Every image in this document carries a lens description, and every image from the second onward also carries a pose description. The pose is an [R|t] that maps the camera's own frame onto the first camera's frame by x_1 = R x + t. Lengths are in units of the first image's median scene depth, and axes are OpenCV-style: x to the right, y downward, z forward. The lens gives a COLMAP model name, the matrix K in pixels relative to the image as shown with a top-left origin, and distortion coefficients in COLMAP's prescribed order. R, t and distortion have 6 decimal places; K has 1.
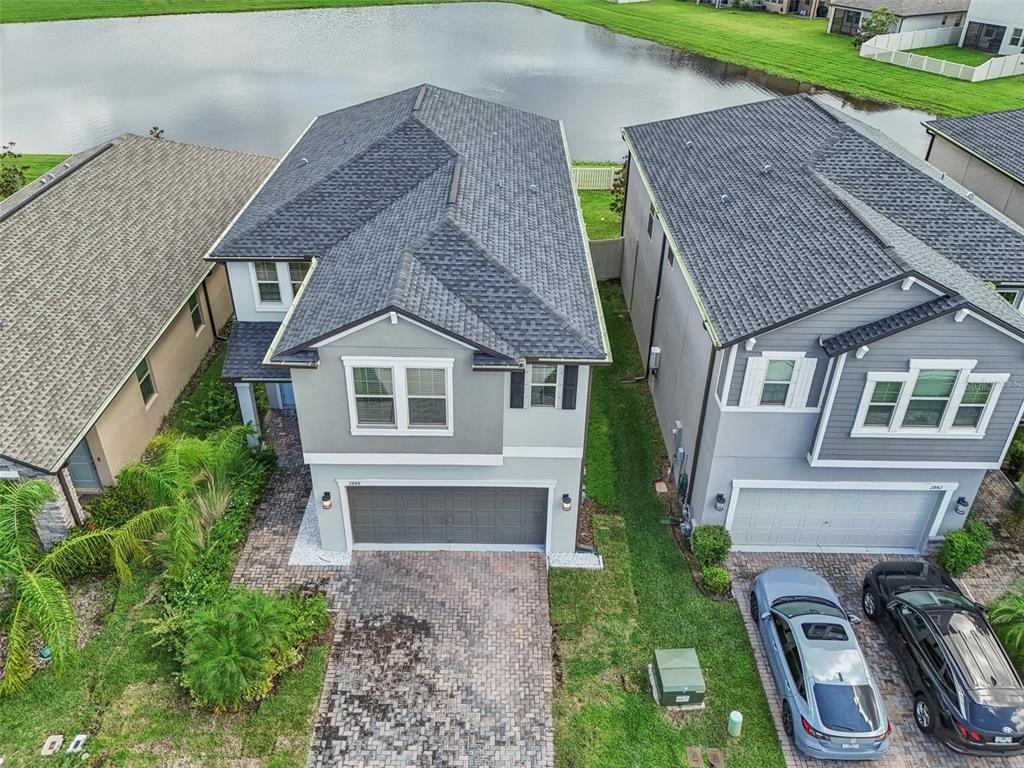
lens RADIAL K [[784.9, 0, 512.0], [0, 784.9, 384.0], [0, 0, 1]] dist [0.071684, -0.084860]
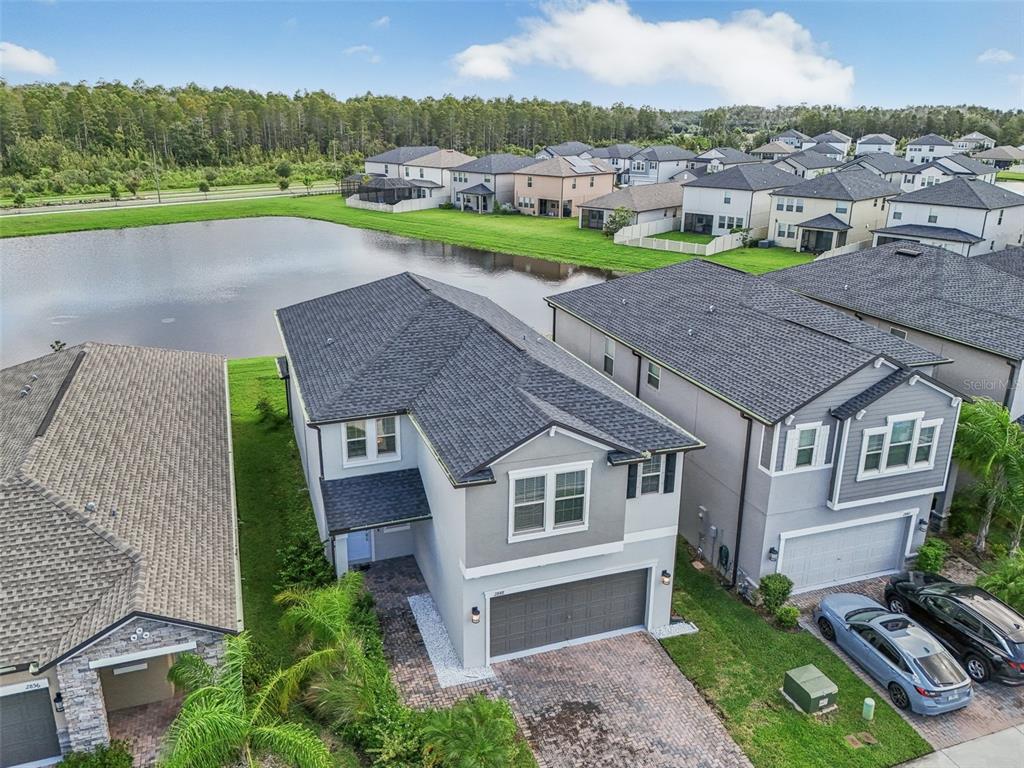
lens RADIAL K [[784.9, 0, 512.0], [0, 784.9, 384.0], [0, 0, 1]] dist [0.071684, -0.084860]
pose [[0.943985, -0.112670, 0.310159, -0.531715], [0.182045, 0.961749, -0.204693, 0.077118], [-0.275232, 0.249690, 0.928387, -0.137110]]
